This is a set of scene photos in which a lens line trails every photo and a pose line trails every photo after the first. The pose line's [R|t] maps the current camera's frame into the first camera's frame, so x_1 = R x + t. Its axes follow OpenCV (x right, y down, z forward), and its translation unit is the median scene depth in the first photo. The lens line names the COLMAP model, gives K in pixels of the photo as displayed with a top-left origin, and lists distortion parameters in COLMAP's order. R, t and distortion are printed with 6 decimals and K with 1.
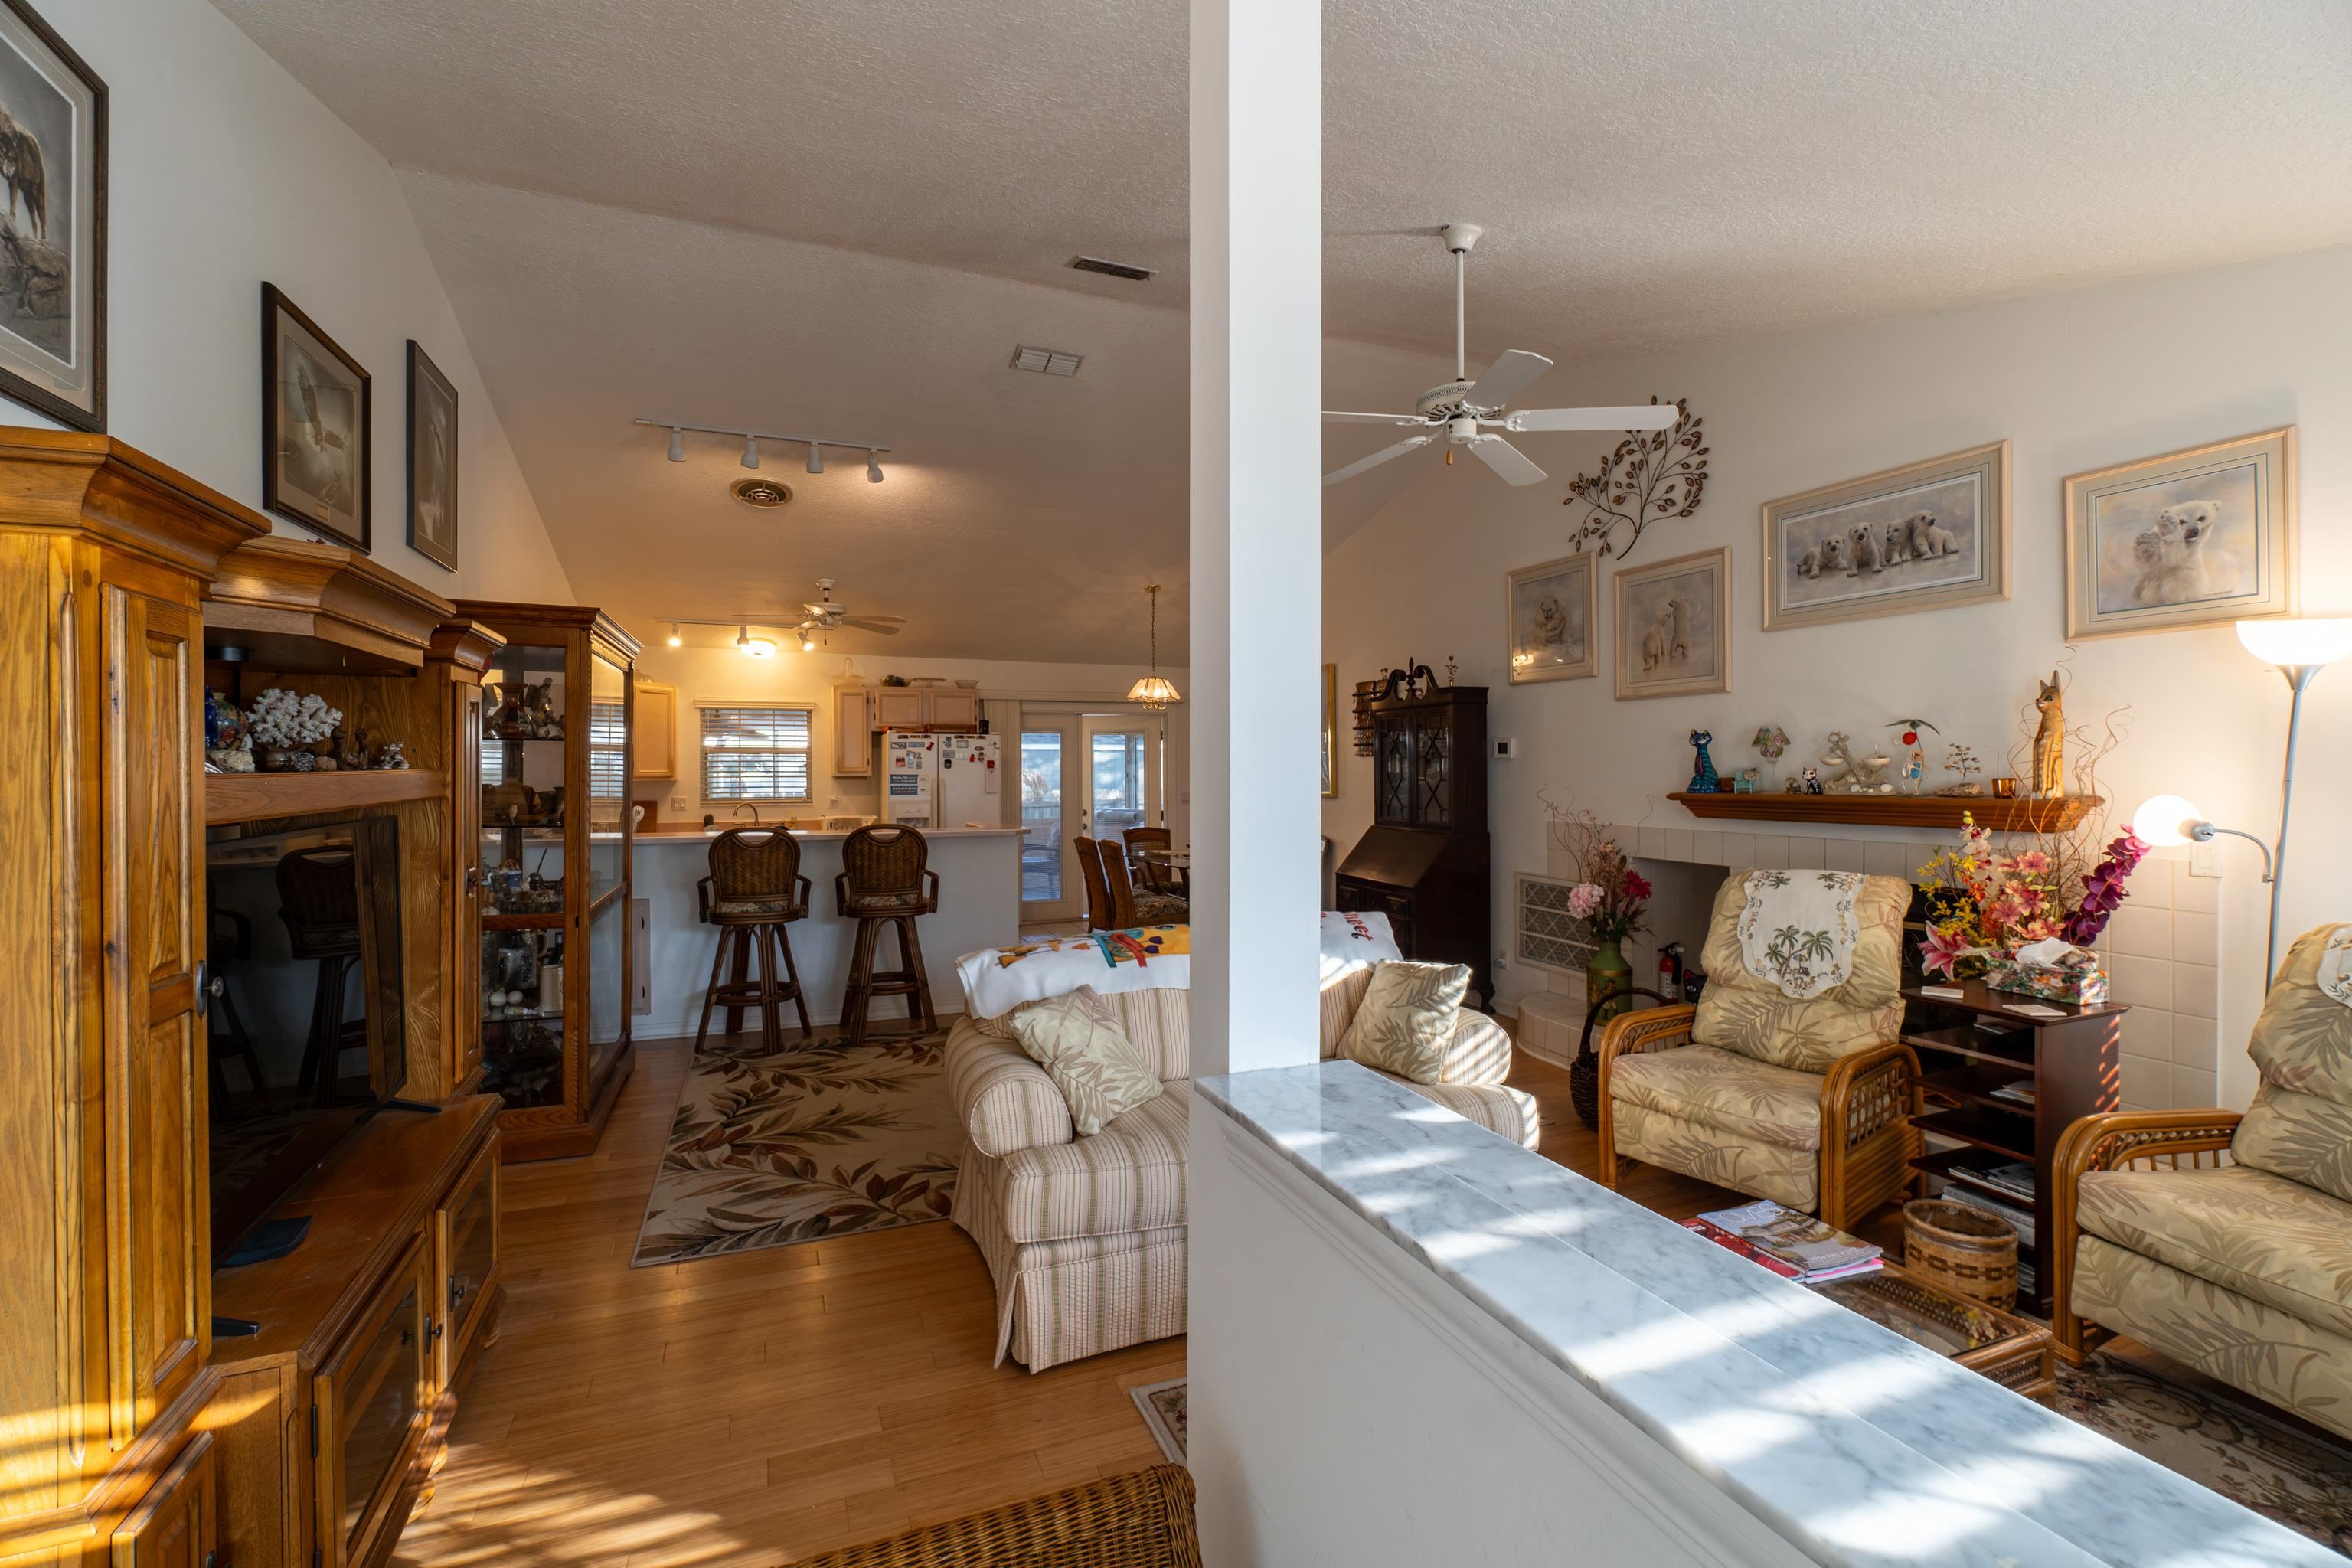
lens RADIAL K [[1003.8, 0, 1164.5], [0, 1003.8, 774.4], [0, 0, 1]] dist [-0.011854, 0.003395]
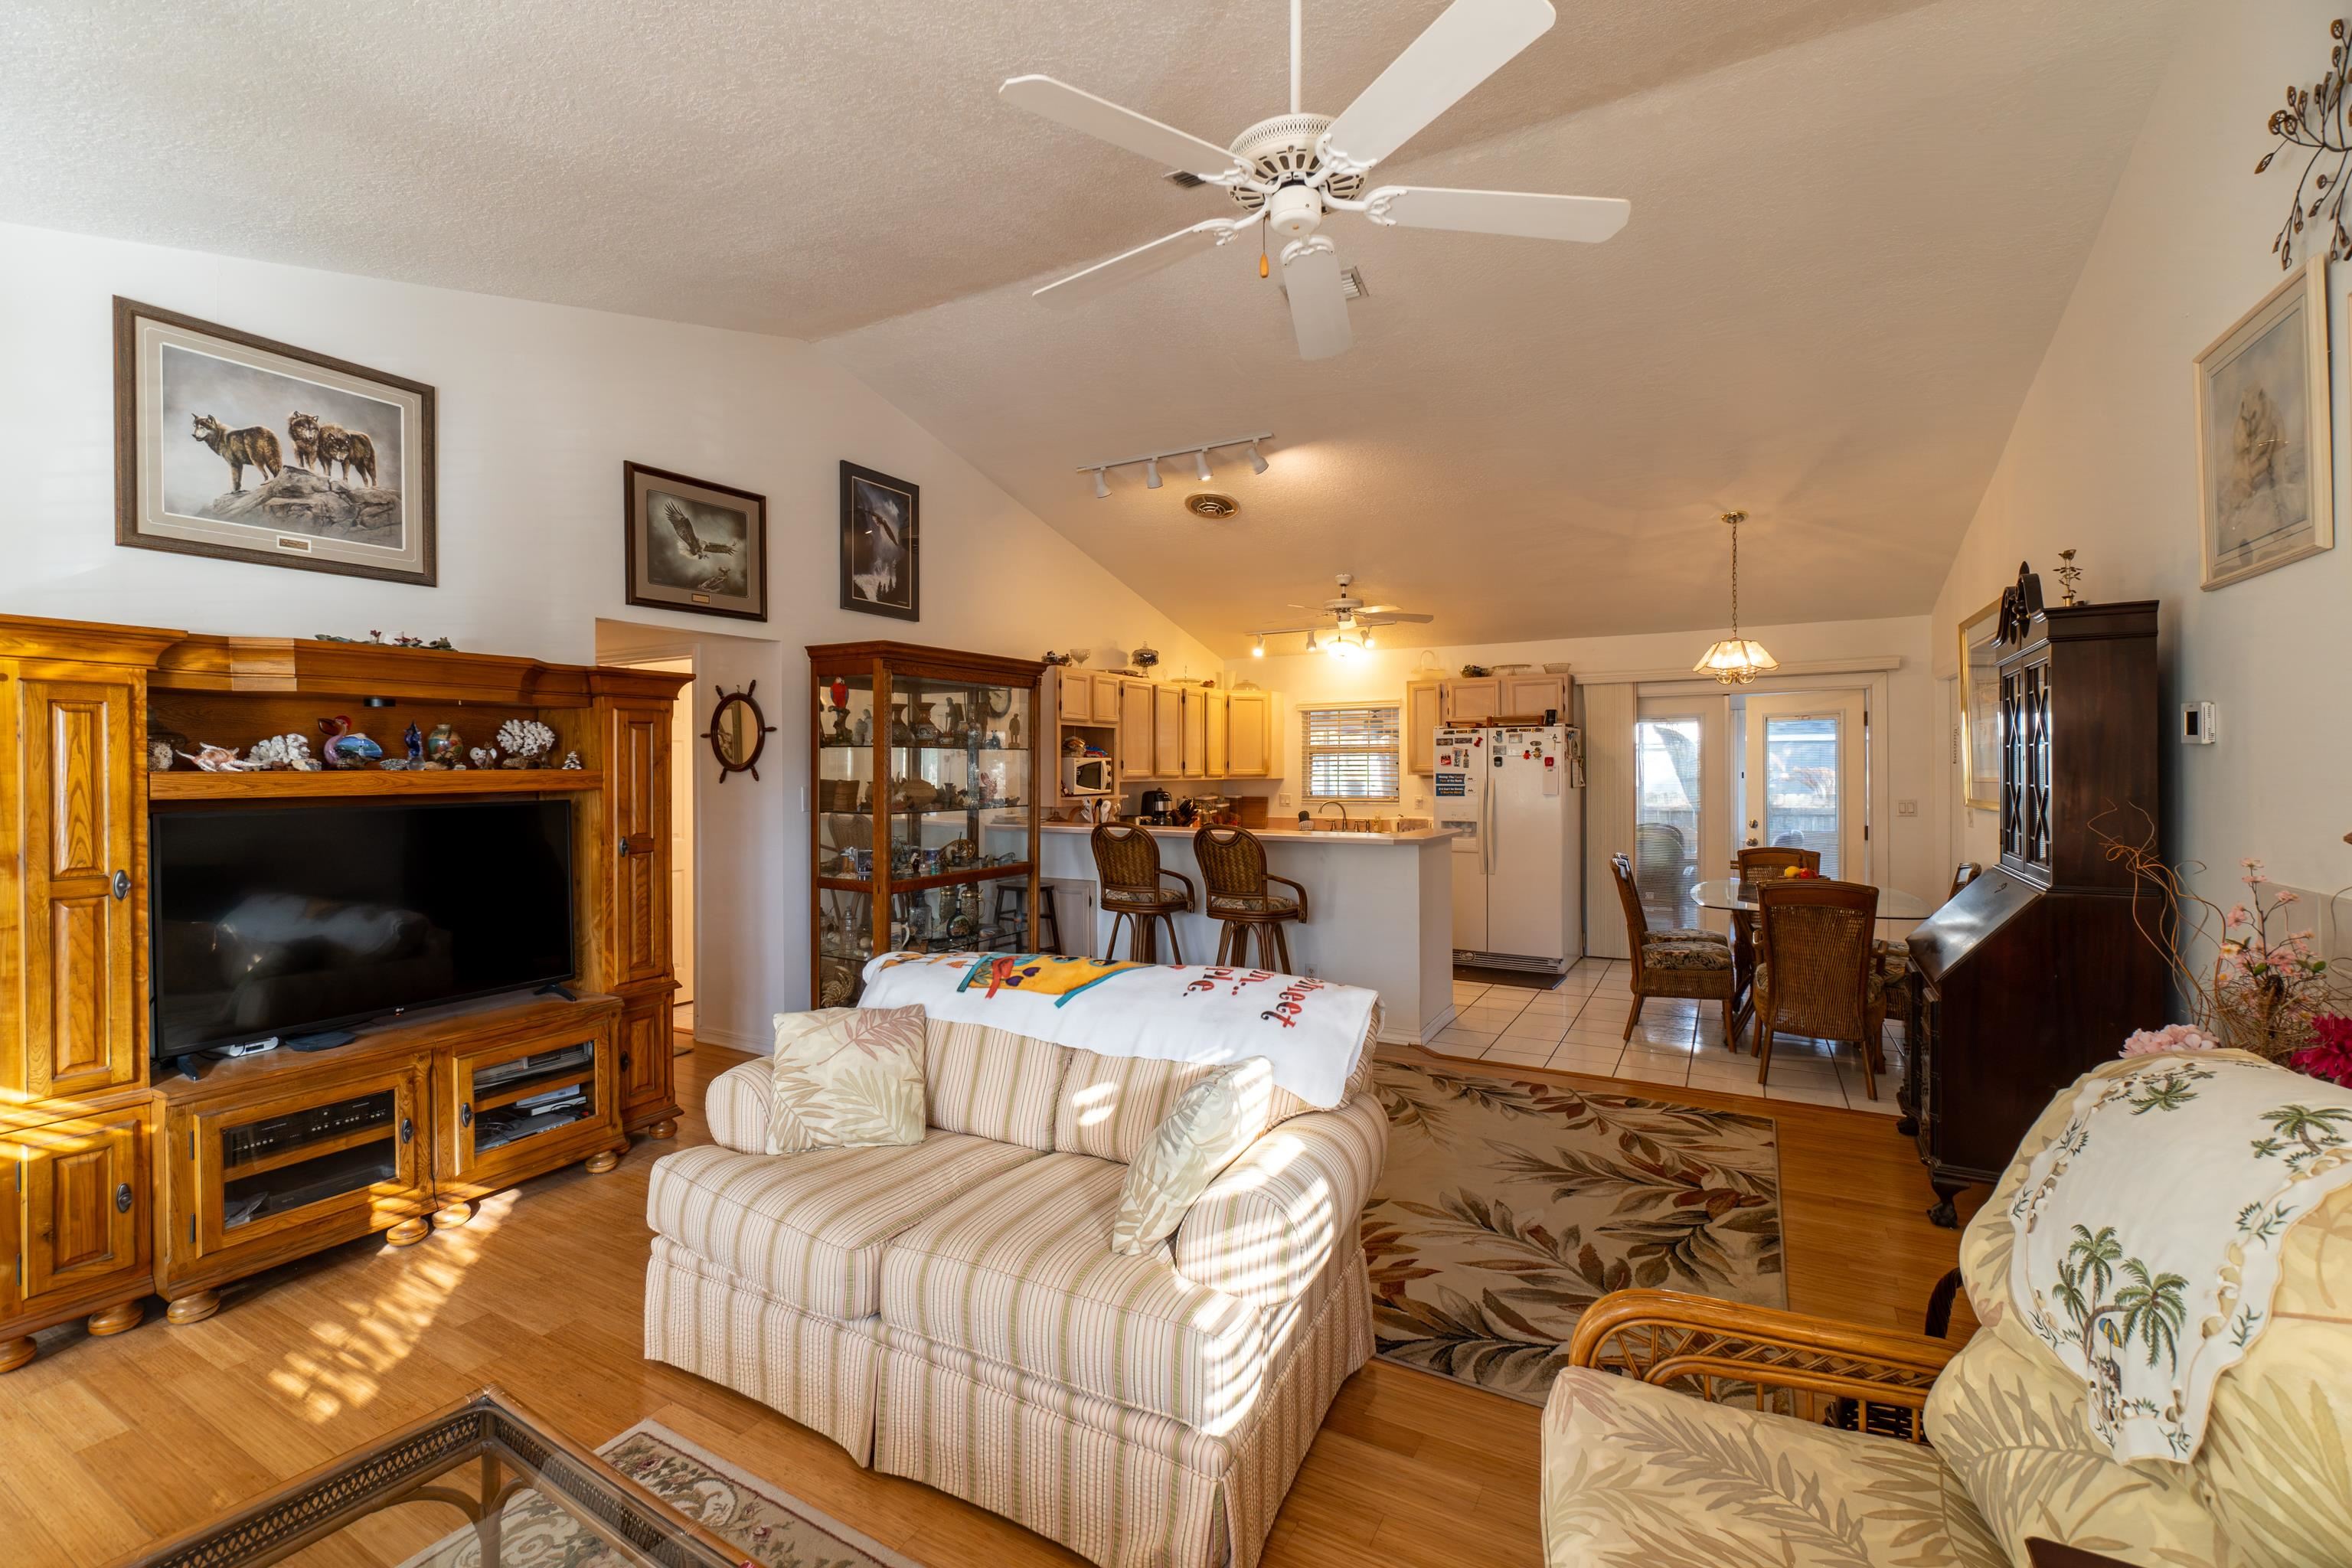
lens RADIAL K [[999.4, 0, 1163.9], [0, 999.4, 777.4], [0, 0, 1]] dist [-0.007203, 0.000349]
pose [[0.624932, 0.006237, -0.780654, 0.517260], [-0.002195, 0.999978, 0.006232, -0.002623], [0.780676, -0.002181, 0.624932, 0.404308]]
